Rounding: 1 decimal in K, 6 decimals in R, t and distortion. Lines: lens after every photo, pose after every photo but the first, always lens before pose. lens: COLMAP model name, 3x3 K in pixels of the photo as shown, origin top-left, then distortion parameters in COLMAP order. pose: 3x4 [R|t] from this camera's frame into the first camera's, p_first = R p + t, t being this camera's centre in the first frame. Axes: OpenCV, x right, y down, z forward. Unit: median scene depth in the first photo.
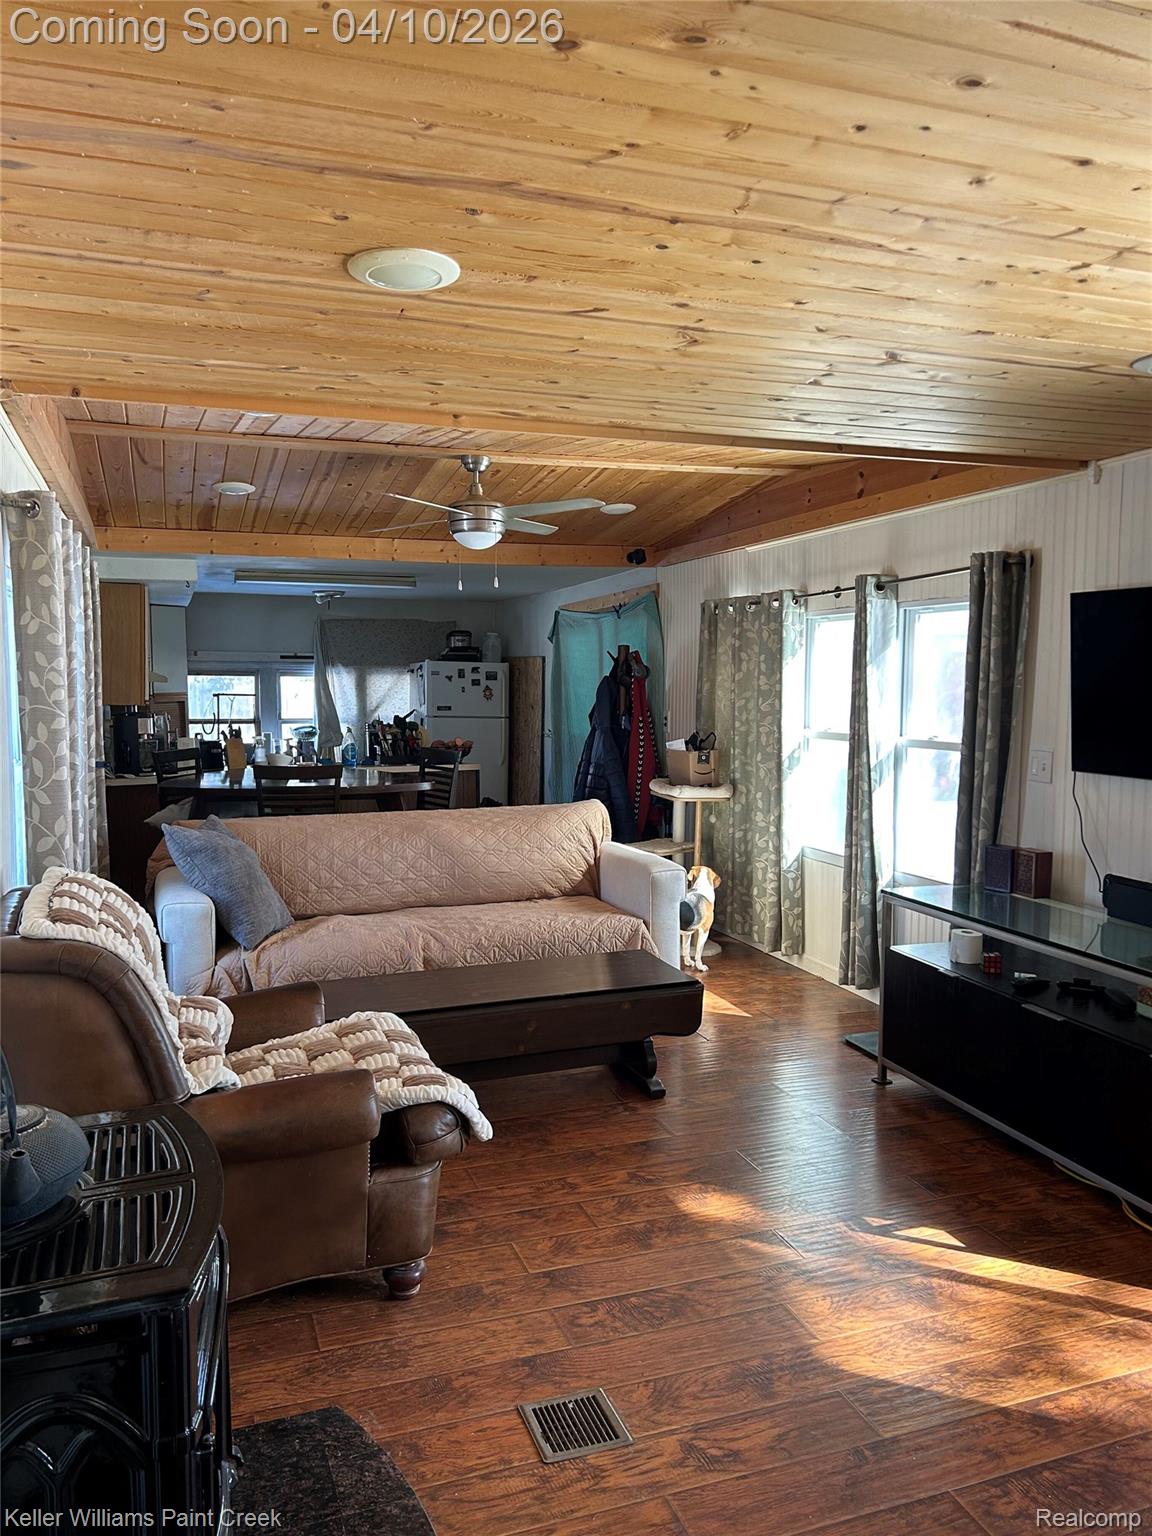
lens RADIAL K [[1161.0, 0, 576.0], [0, 1161.0, 768.0], [0, 0, 1]] dist [0.045564, -0.002789]
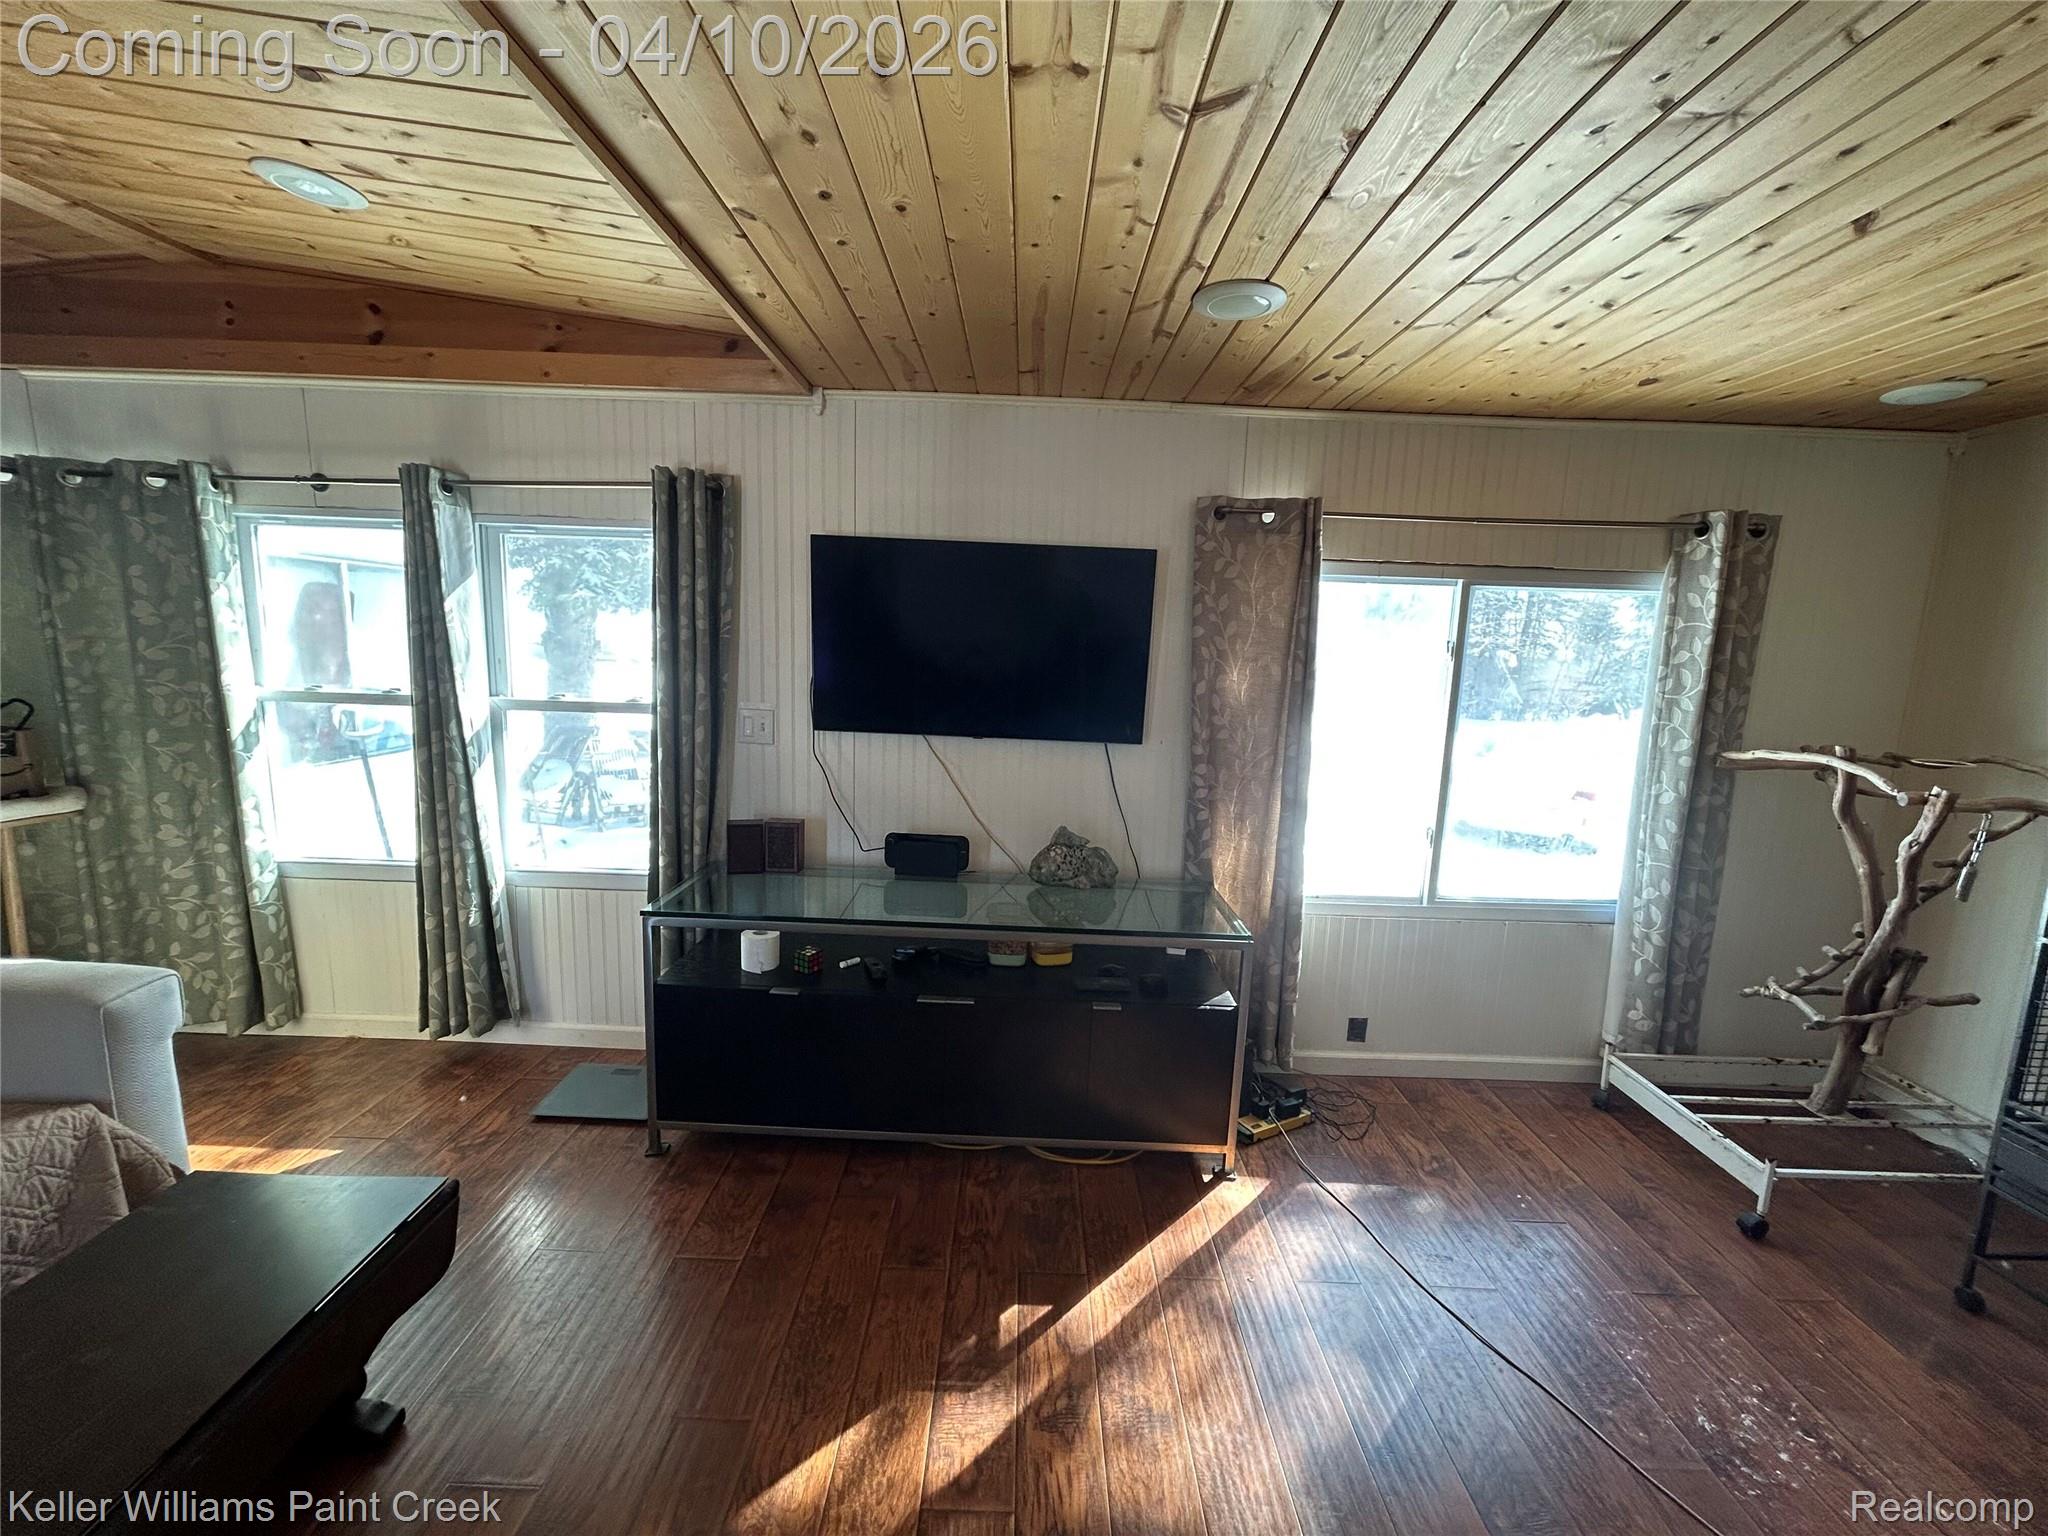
lens RADIAL K [[824.3, 0, 1024.0], [0, 824.3, 768.0], [0, 0, 1]] dist [0.002692, 0.000416]
pose [[0.343879, -0.135894, 0.929129, -0.106531], [0.038586, 0.990682, 0.130616, -0.037247], [-0.938221, -0.009065, 0.345918, 0.487920]]
